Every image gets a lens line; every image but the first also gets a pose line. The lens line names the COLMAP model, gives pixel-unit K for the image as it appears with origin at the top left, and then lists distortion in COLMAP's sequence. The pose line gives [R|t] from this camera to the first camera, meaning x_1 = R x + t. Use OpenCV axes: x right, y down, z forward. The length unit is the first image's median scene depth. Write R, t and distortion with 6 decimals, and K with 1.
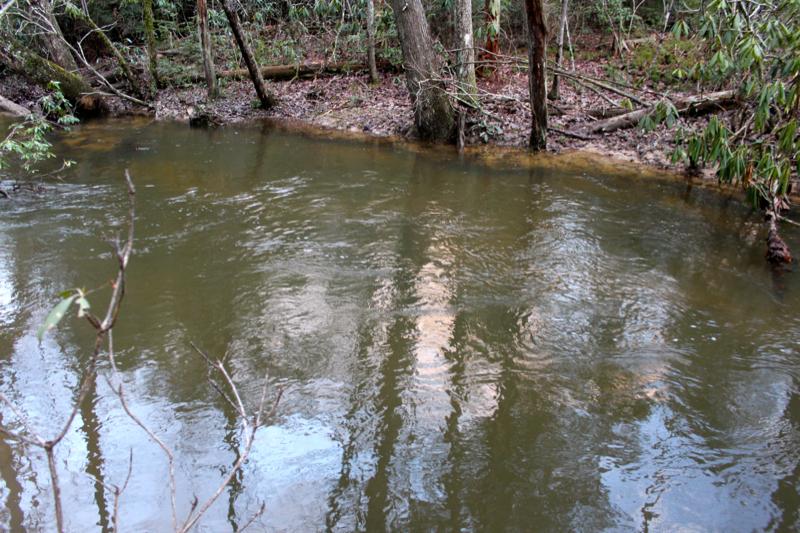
lens RADIAL K [[673.8, 0, 400.0], [0, 673.8, 266.5], [0, 0, 1]] dist [-0.158394, 0.146759]
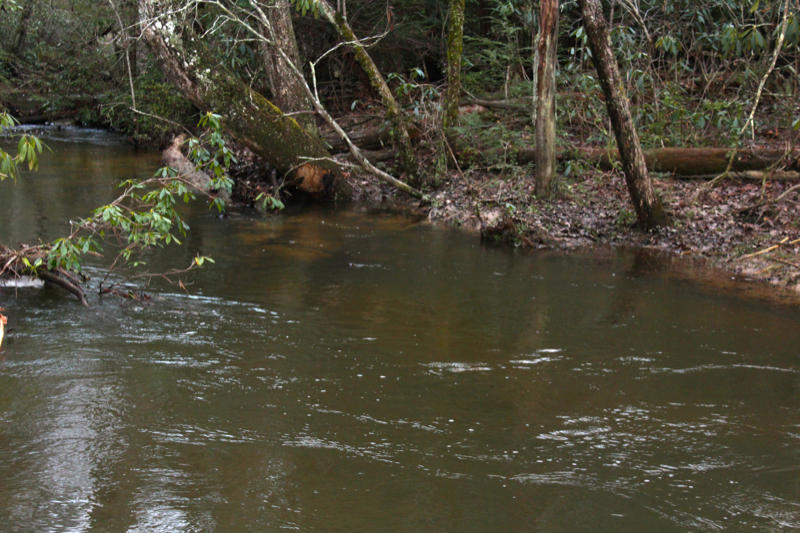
lens RADIAL K [[1556.8, 0, 400.0], [0, 1556.8, 266.5], [0, 0, 1]] dist [0.028010, 0.252198]
pose [[0.894702, 0.112247, -0.432330, 0.140422], [-0.211893, 0.958726, -0.189592, 0.039942], [0.393205, 0.261236, 0.881559, -0.049379]]
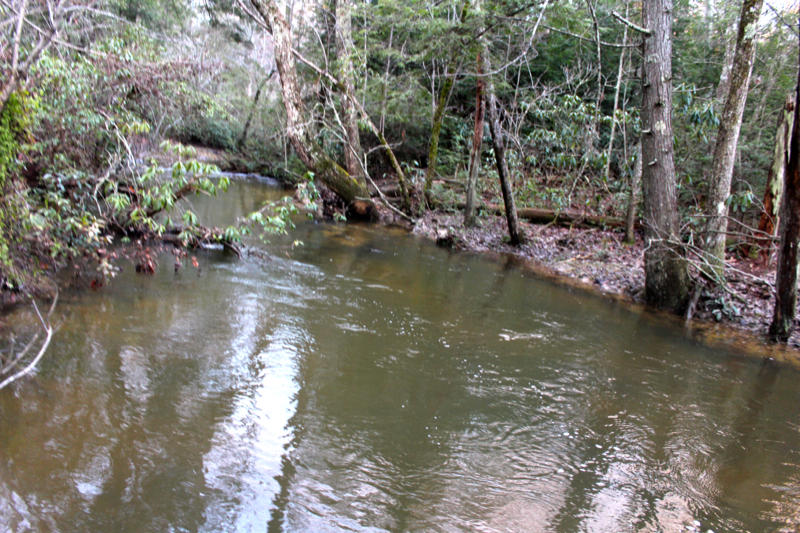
lens RADIAL K [[673.8, 0, 400.0], [0, 673.8, 266.5], [0, 0, 1]] dist [-0.158394, 0.146759]
pose [[0.877147, 0.199506, -0.436819, 0.108483], [-0.295220, 0.941453, -0.162825, 0.010600], [0.378760, 0.271779, 0.884690, 0.047048]]
